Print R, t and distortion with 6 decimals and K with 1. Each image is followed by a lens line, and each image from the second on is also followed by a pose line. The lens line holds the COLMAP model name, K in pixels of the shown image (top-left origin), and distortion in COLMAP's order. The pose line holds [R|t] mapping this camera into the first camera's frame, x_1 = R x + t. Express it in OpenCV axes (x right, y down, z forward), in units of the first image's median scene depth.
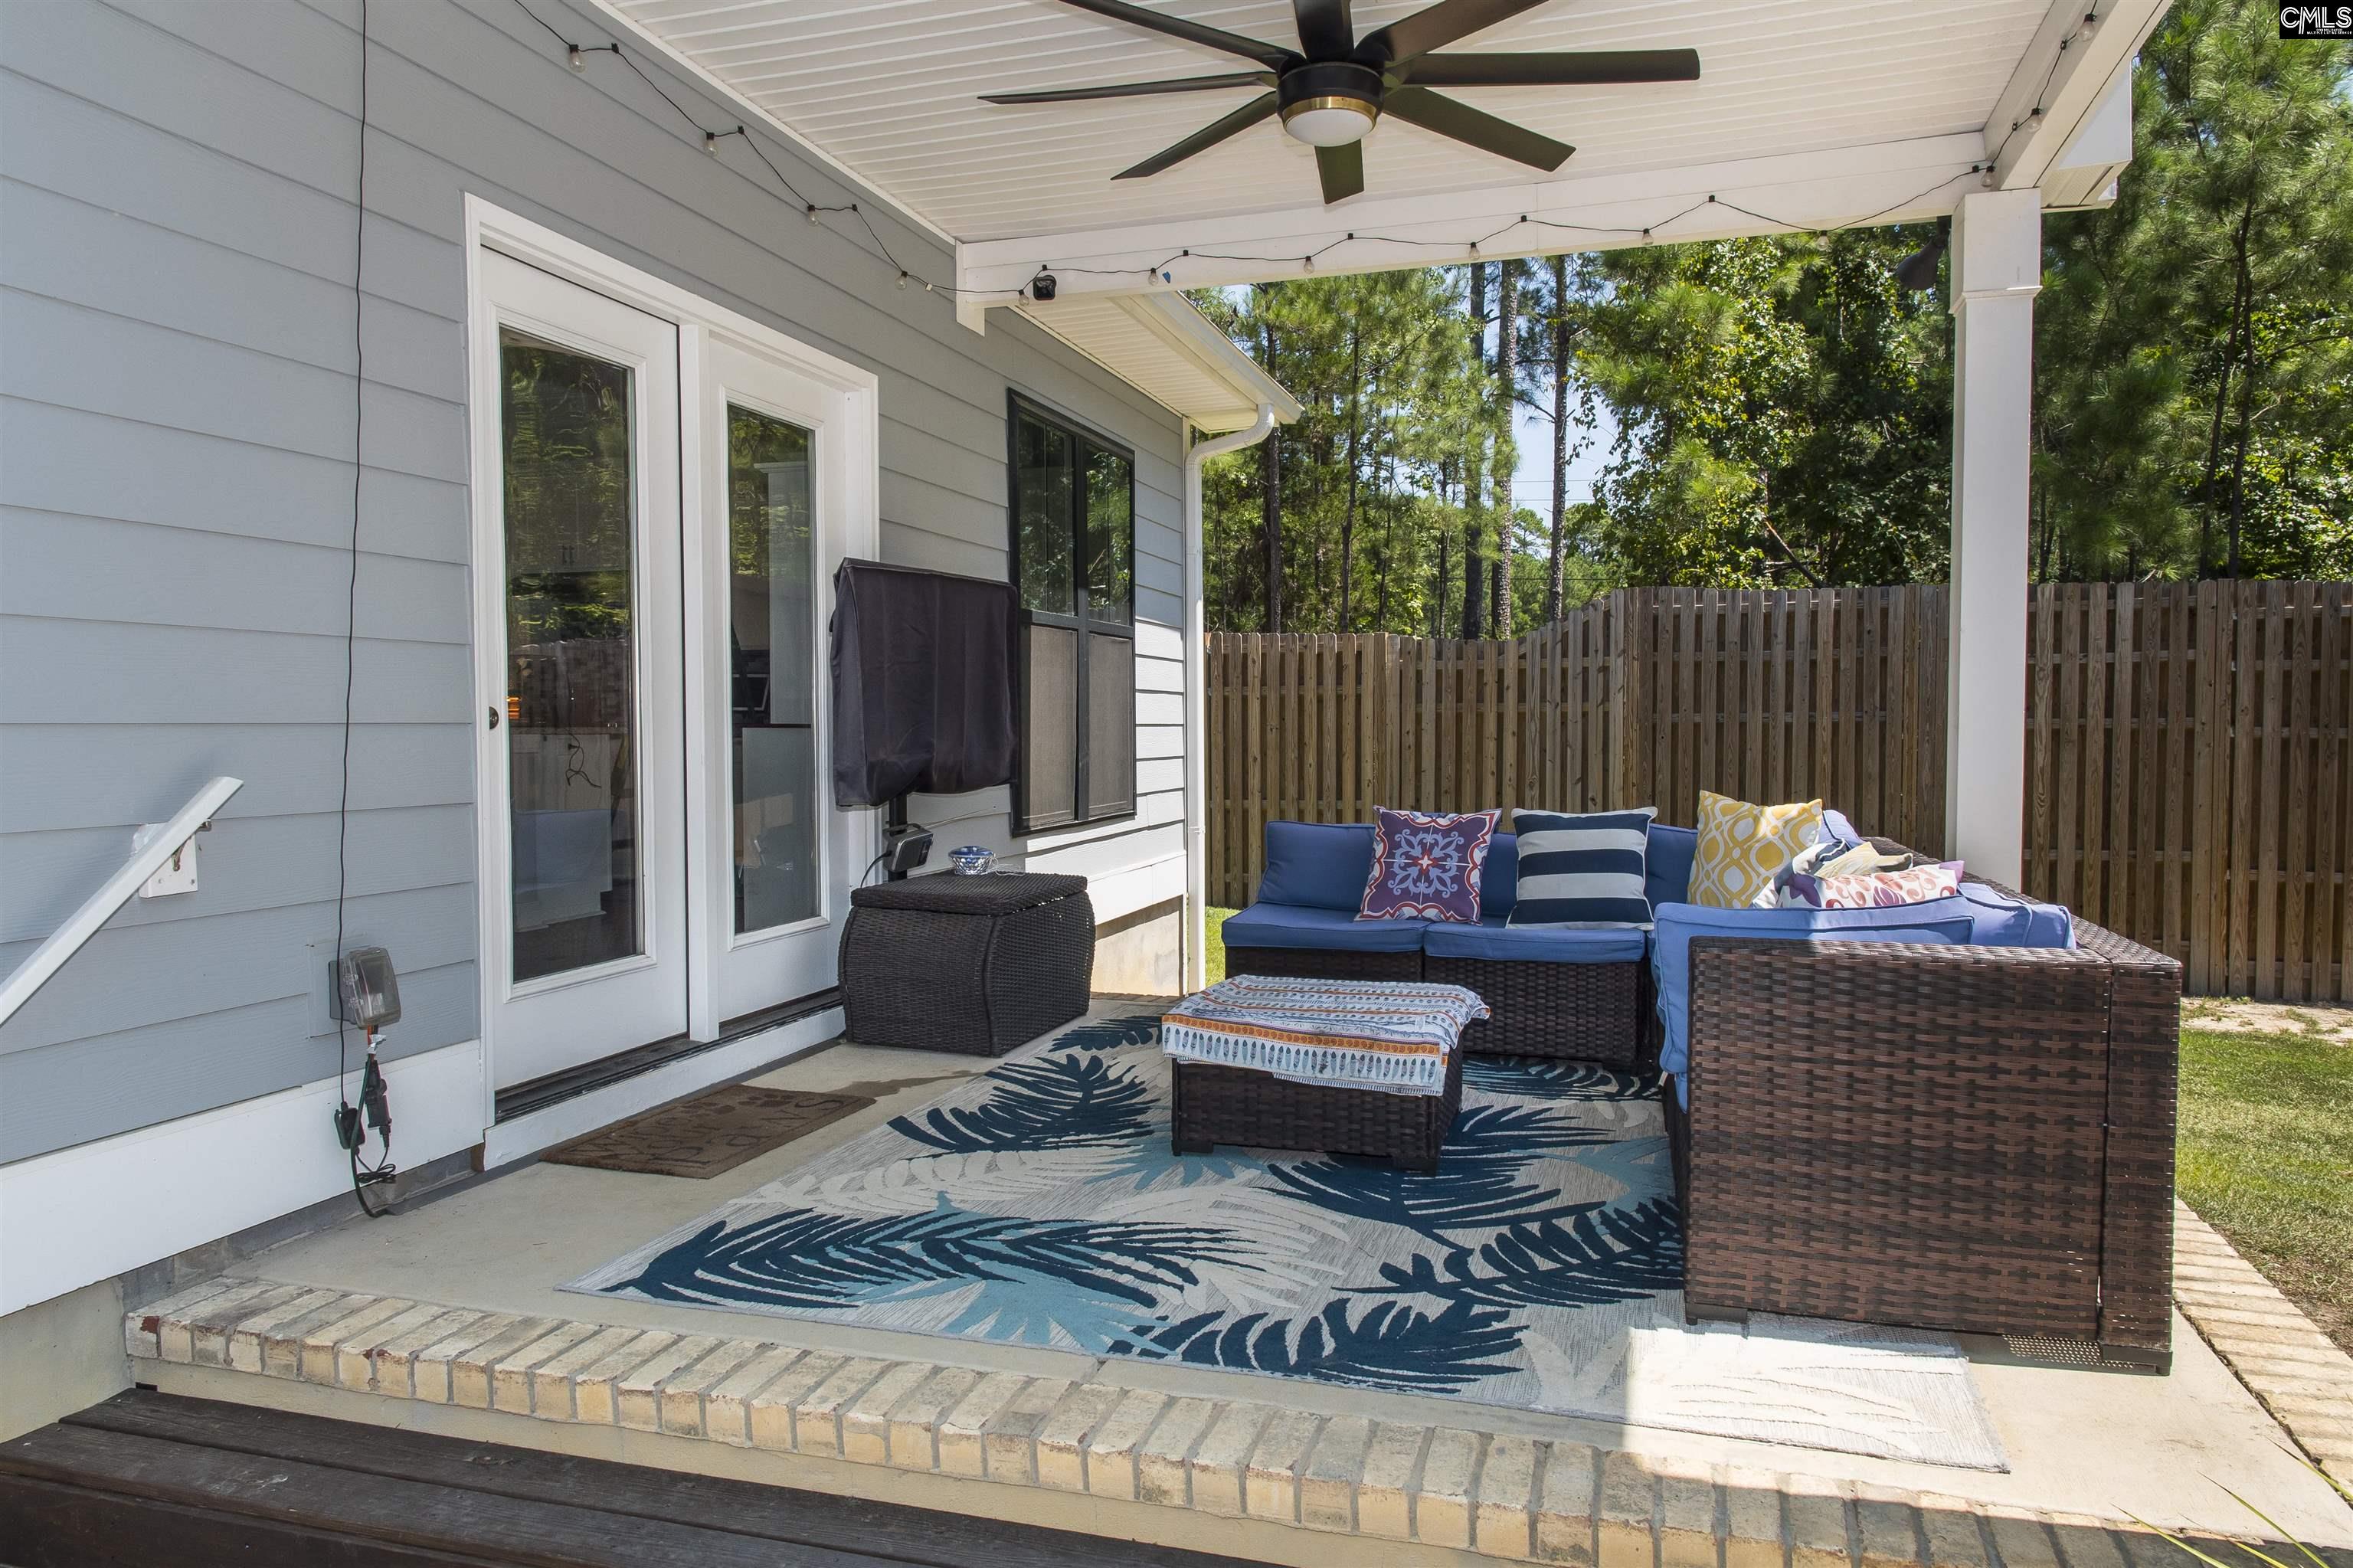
lens RADIAL K [[1608.2, 0, 1171.1], [0, 1608.2, 785.7], [0, 0, 1]] dist [0.001867, 0.000796]
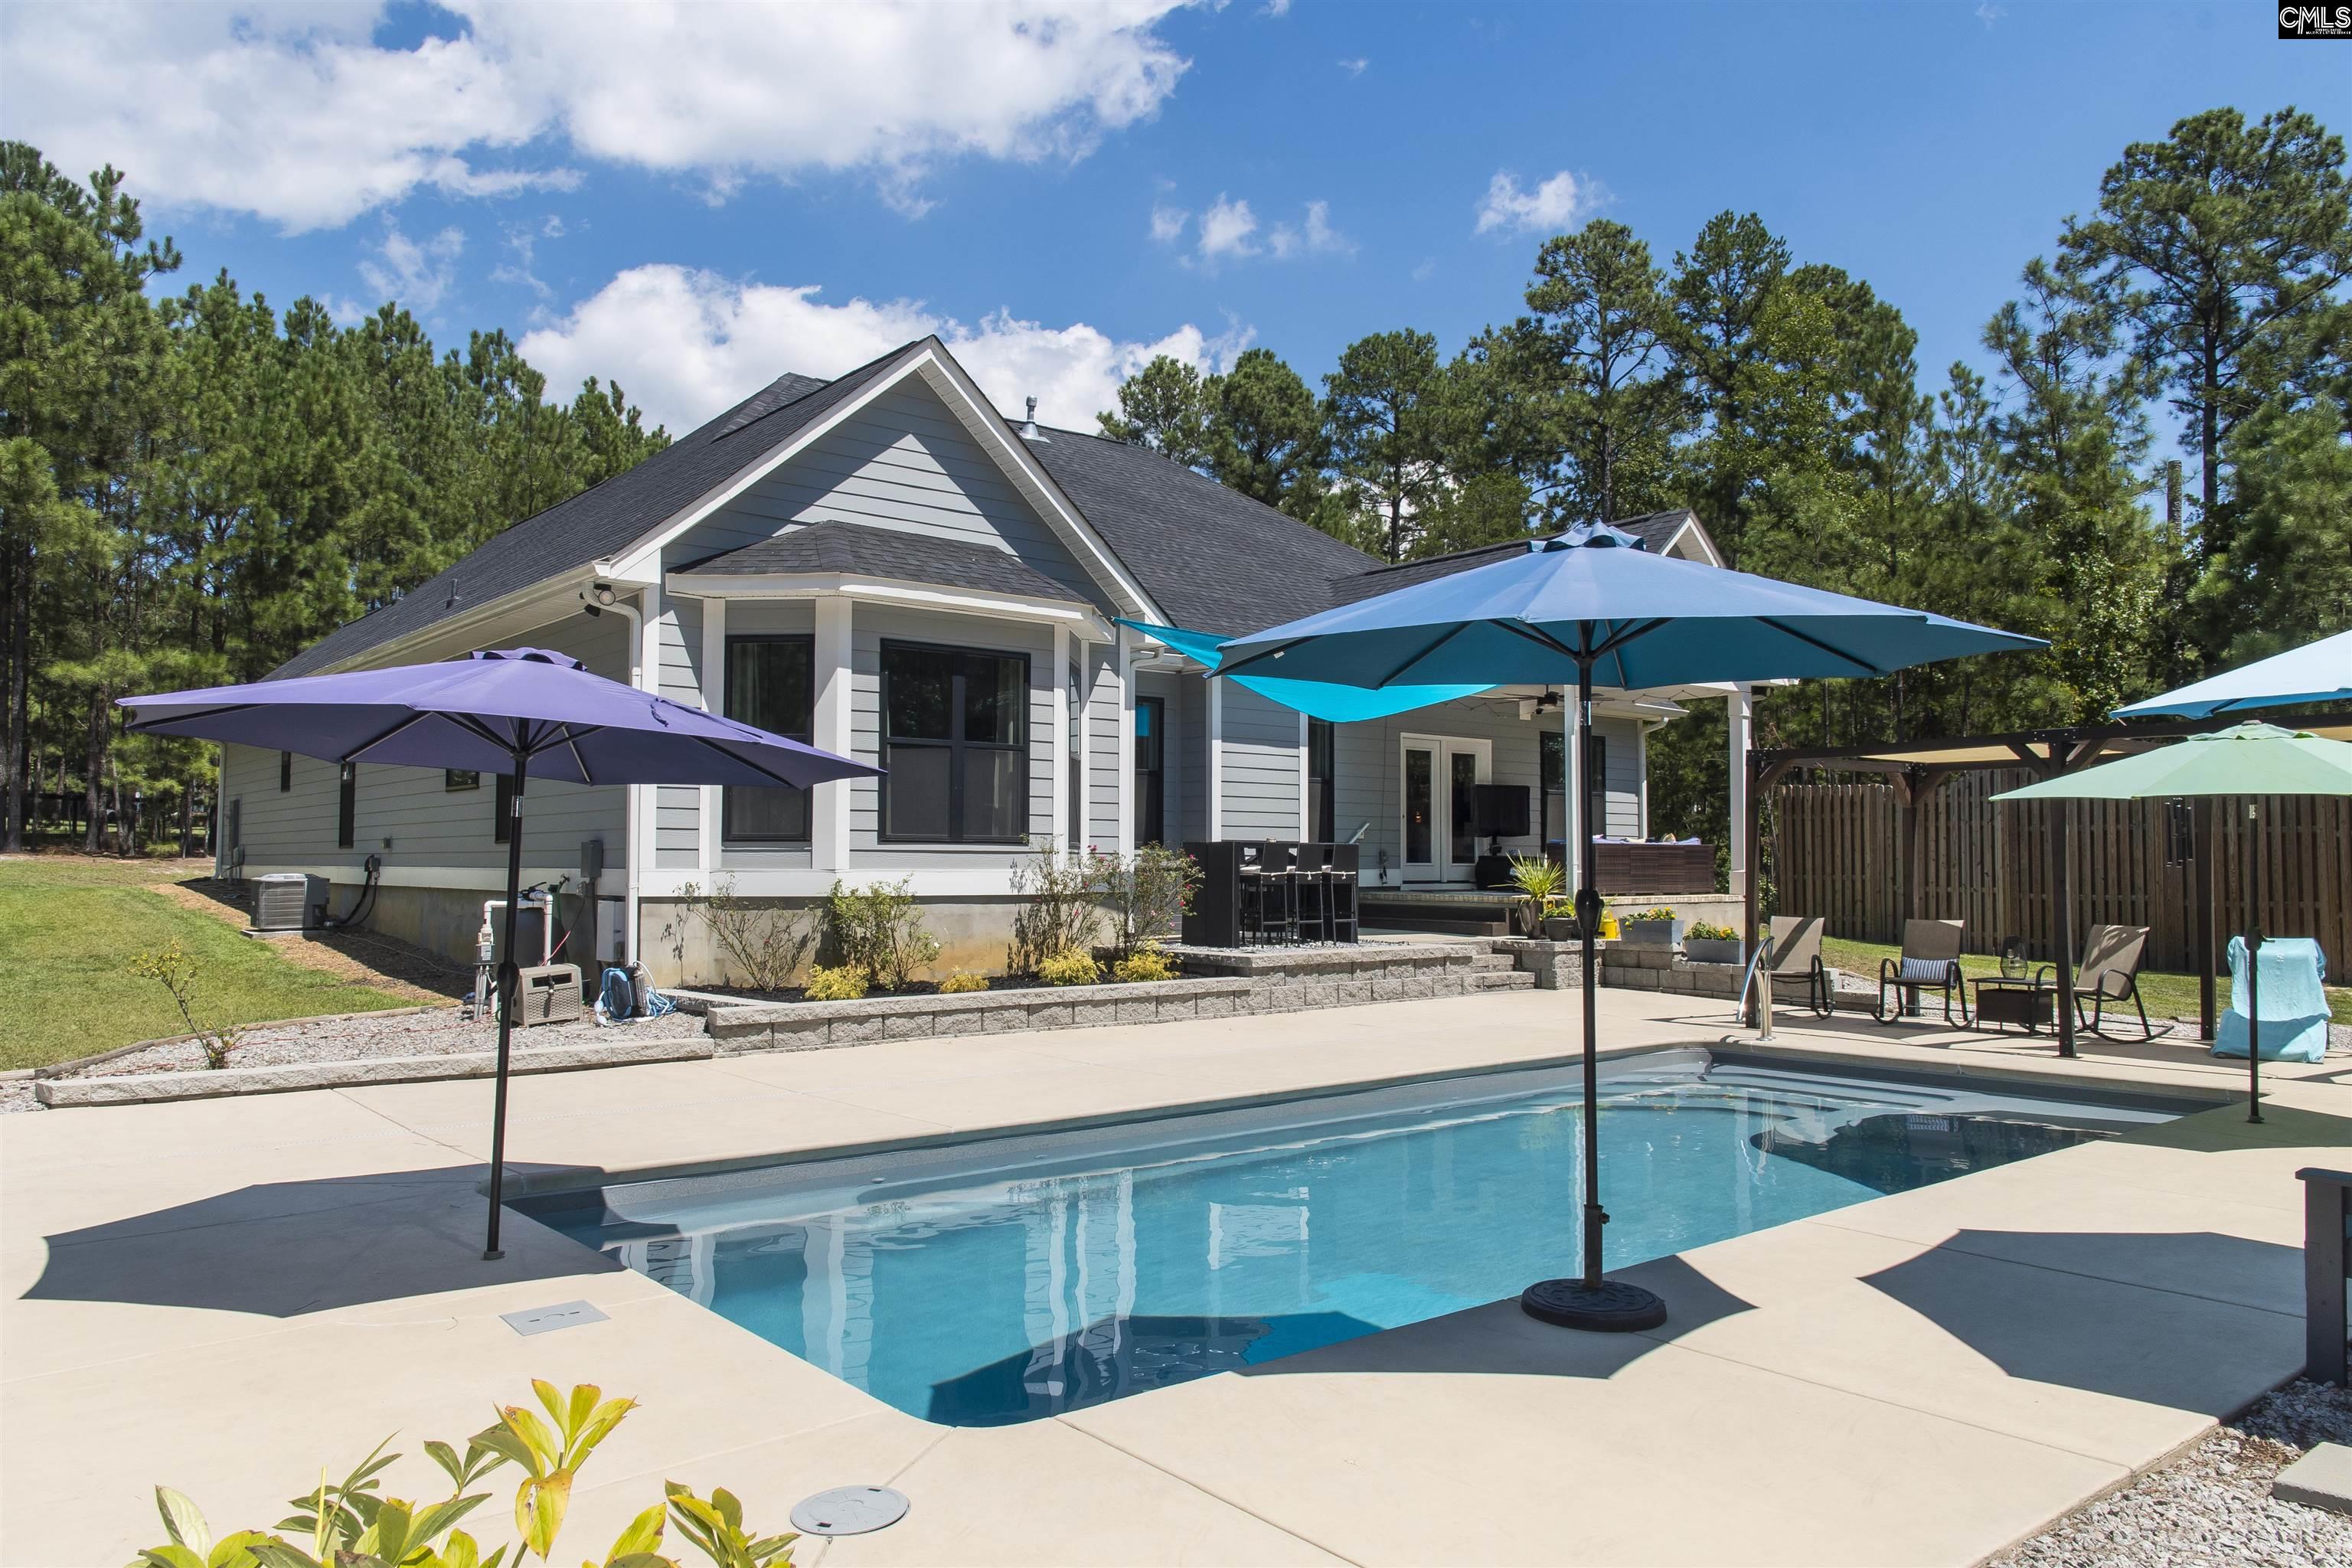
lens RADIAL K [[1607.5, 0, 1174.9], [0, 1607.5, 789.2], [0, 0, 1]] dist [0.001867, 0.000796]
pose [[0.835734, -0.018106, -0.548835, 0.549907], [-0.028221, 0.996719, -0.075855, 0.085703], [0.548408, 0.078883, 0.832482, -1.139577]]
